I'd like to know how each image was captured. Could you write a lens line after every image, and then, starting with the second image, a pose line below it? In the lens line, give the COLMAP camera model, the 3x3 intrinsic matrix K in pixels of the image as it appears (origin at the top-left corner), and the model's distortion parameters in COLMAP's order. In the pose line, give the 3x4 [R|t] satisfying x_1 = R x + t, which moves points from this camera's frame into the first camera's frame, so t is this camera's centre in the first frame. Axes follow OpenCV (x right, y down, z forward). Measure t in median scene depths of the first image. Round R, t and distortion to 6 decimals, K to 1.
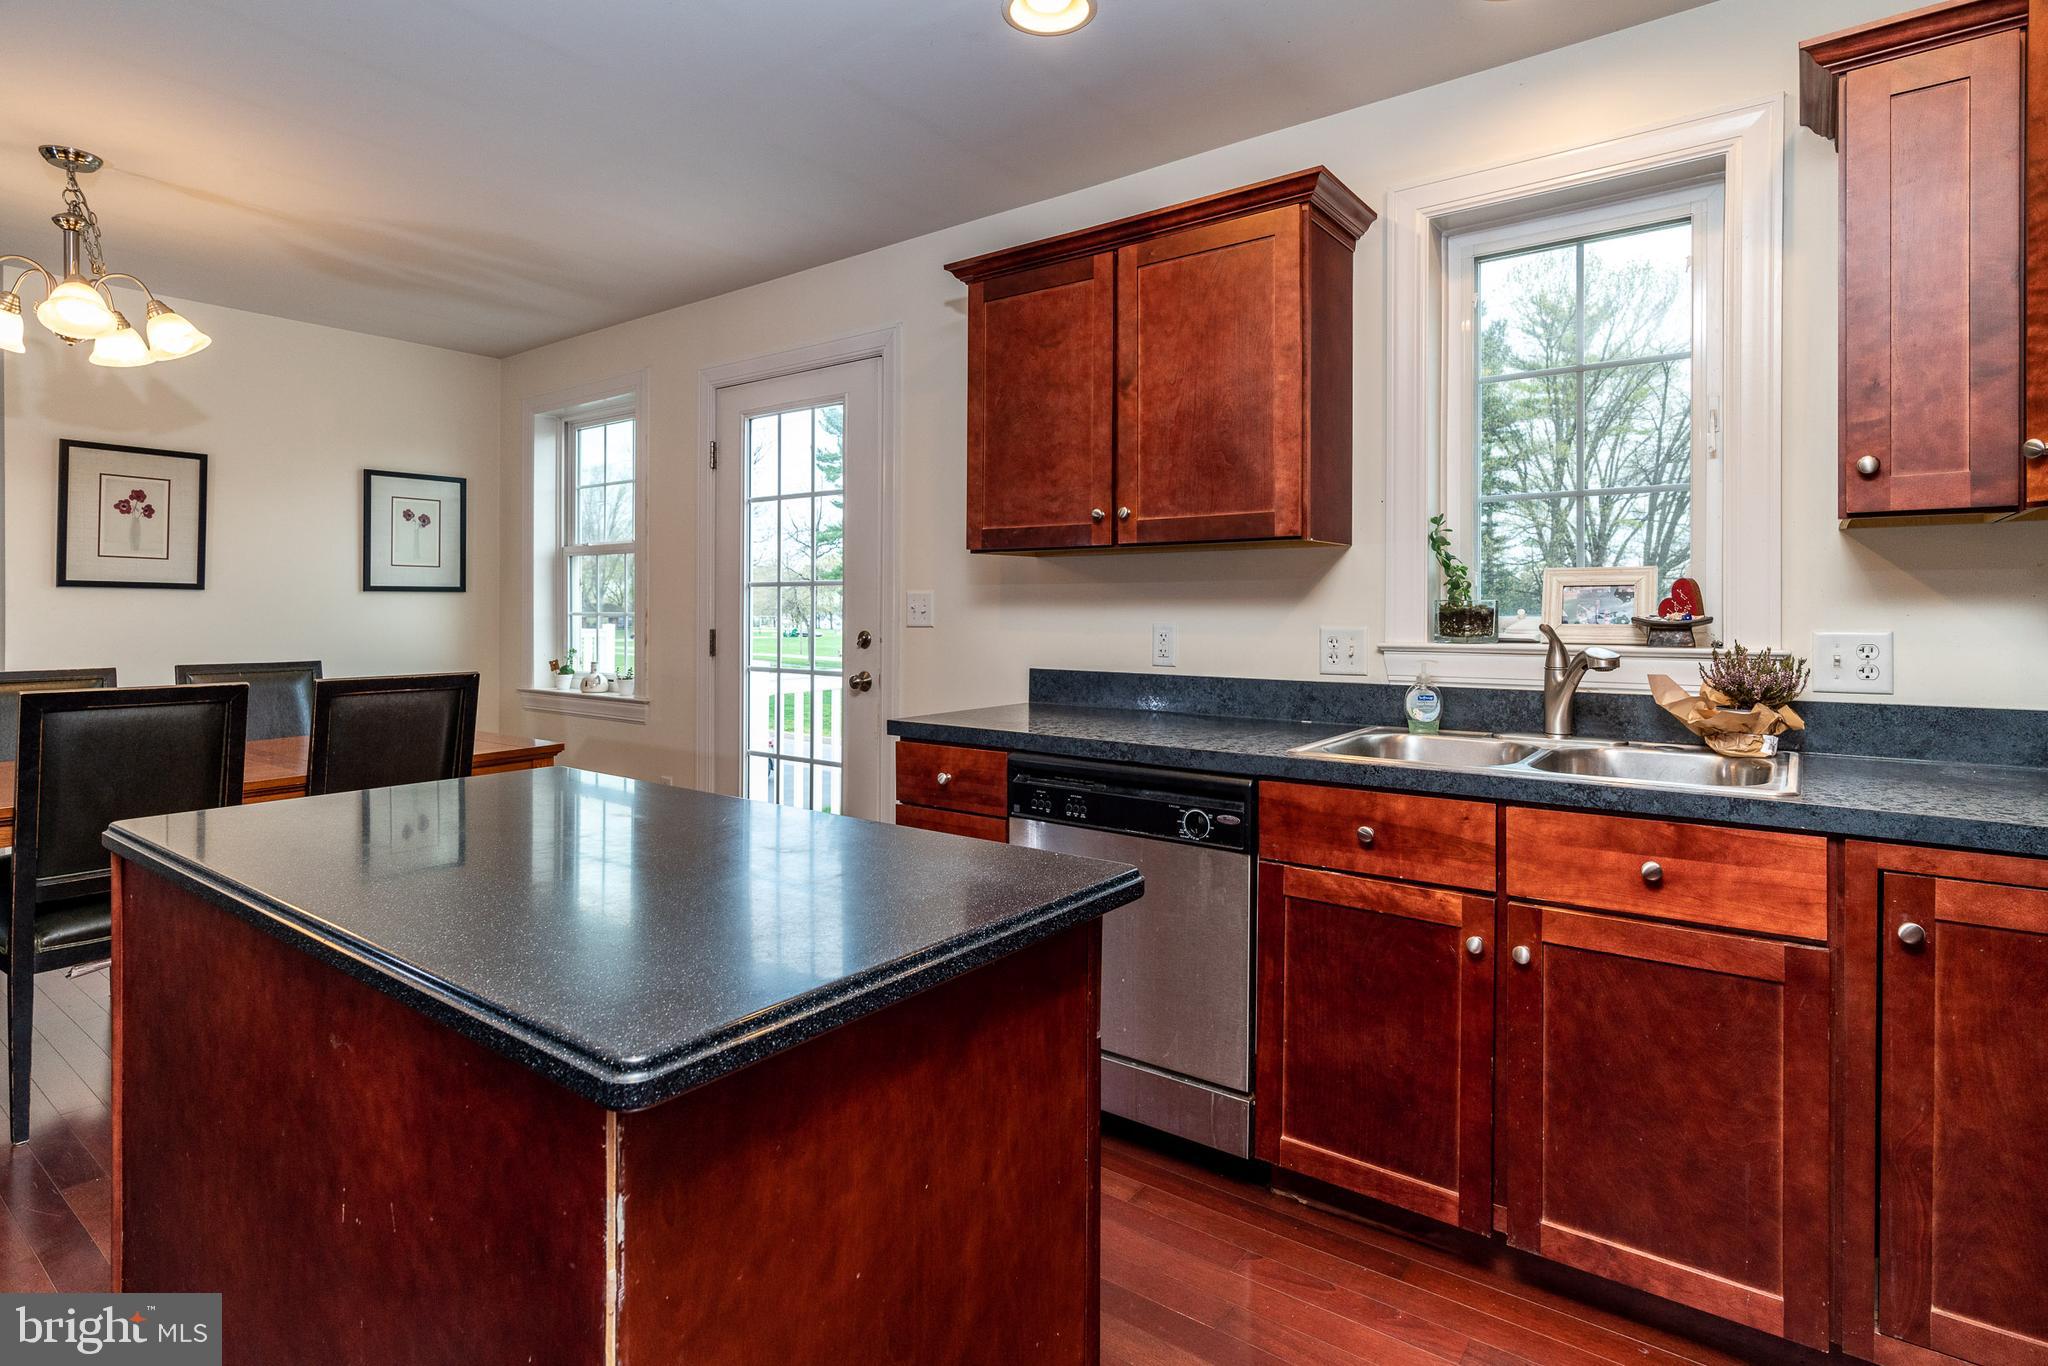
lens RADIAL K [[1064.6, 0, 1027.7], [0, 1064.6, 605.6], [0, 0, 1]] dist [-0.000067, 0.000994]
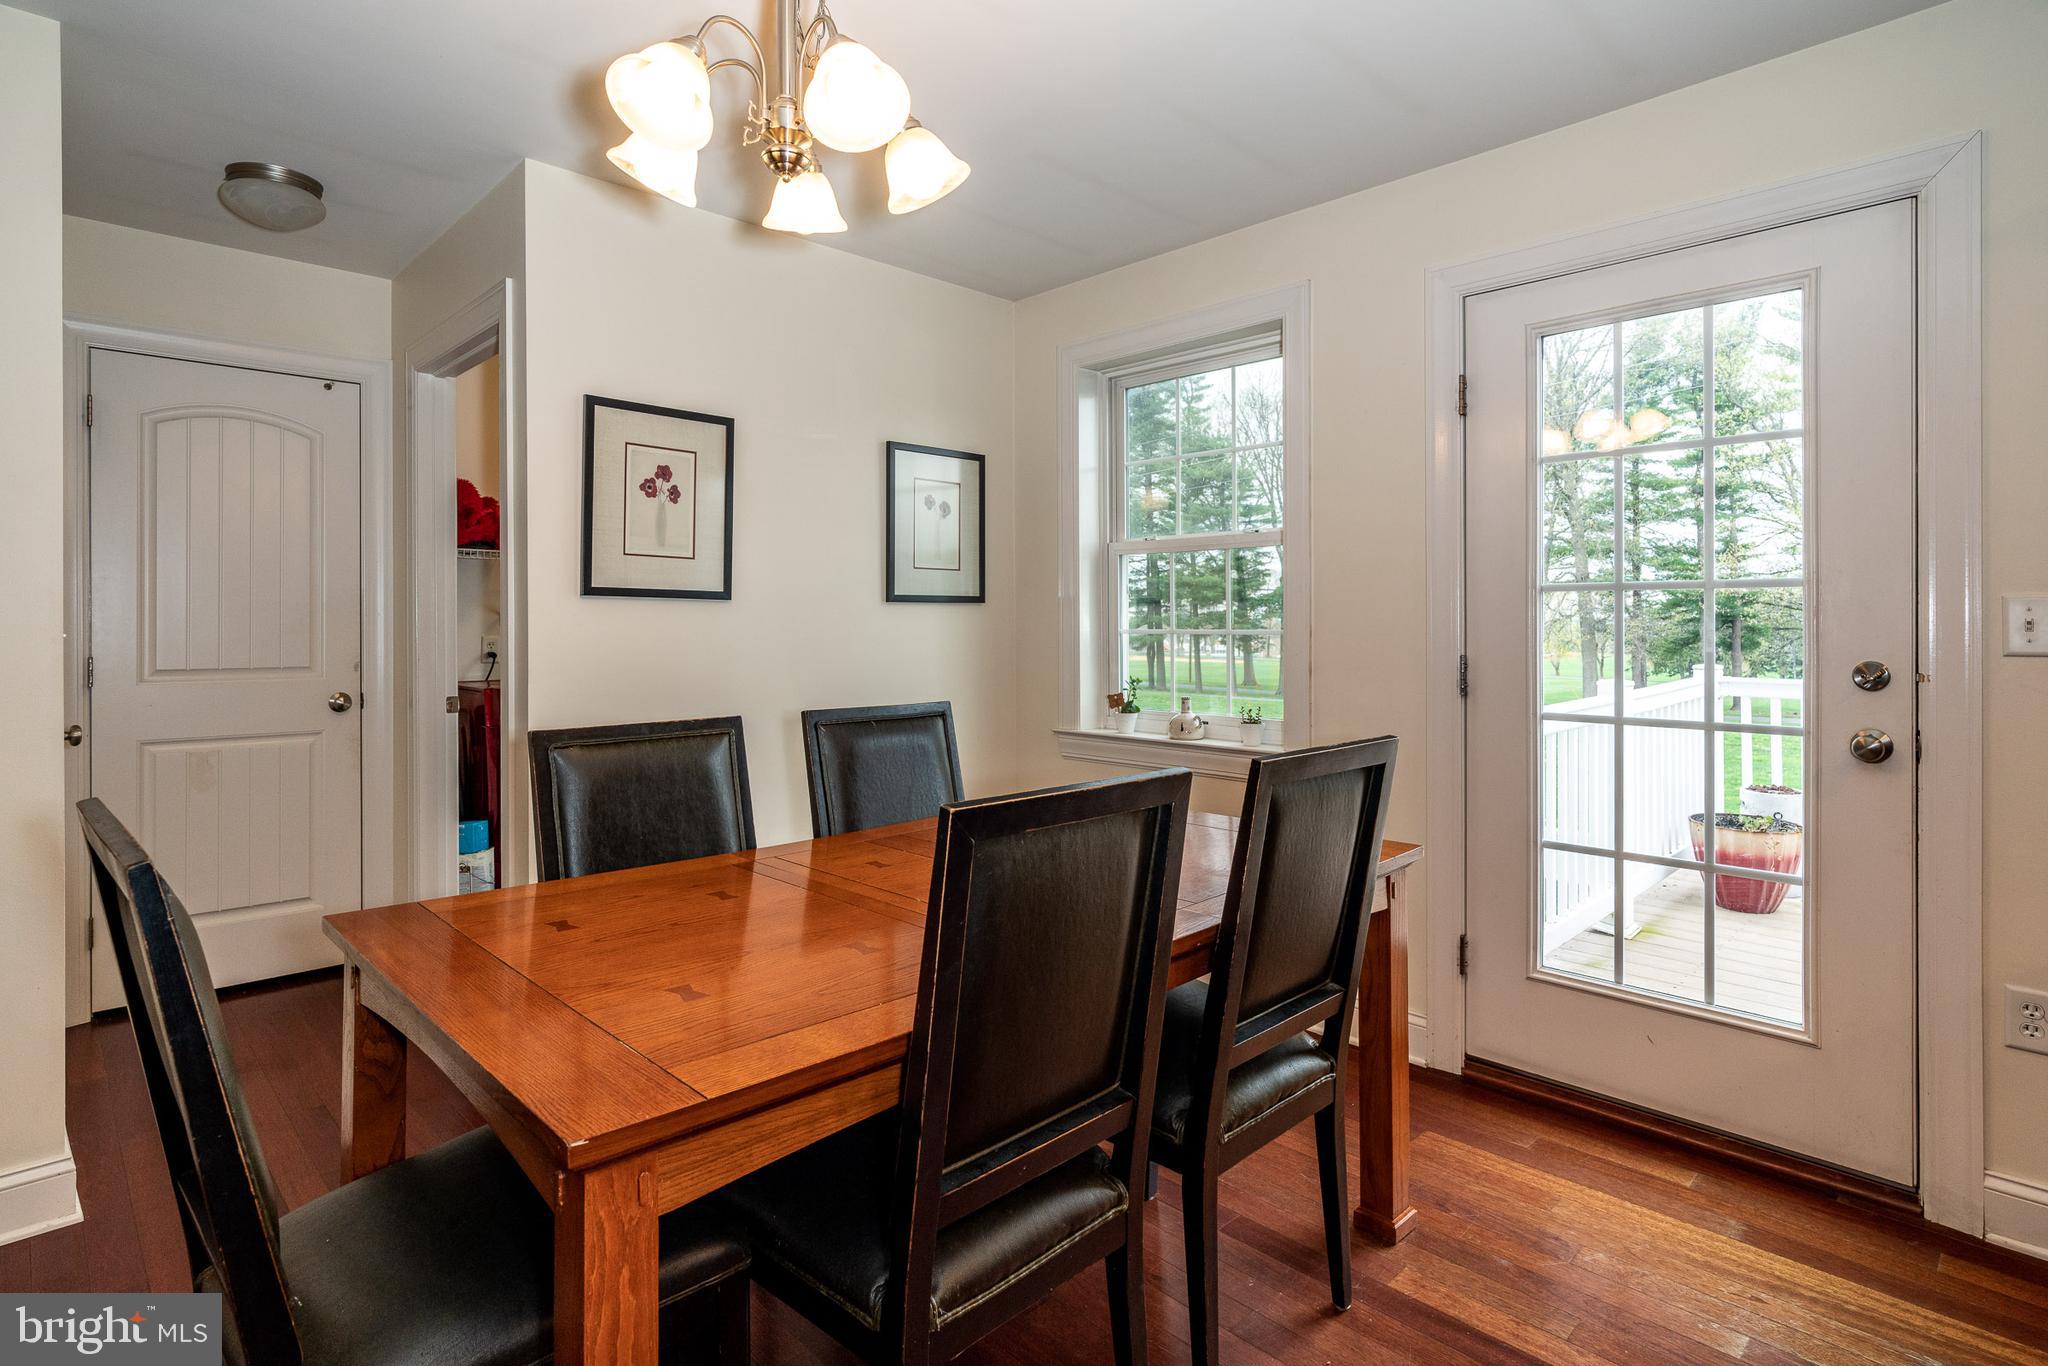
lens RADIAL K [[1045.9, 0, 1013.3], [0, 1045.9, 621.9], [0, 0, 1]] dist [-0.000940, 0.000524]
pose [[0.988276, -0.000978, -0.152673, -0.539564], [0.001180, 0.999999, 0.001229, -0.000028], [0.152671, -0.001395, 0.988276, 0.352846]]
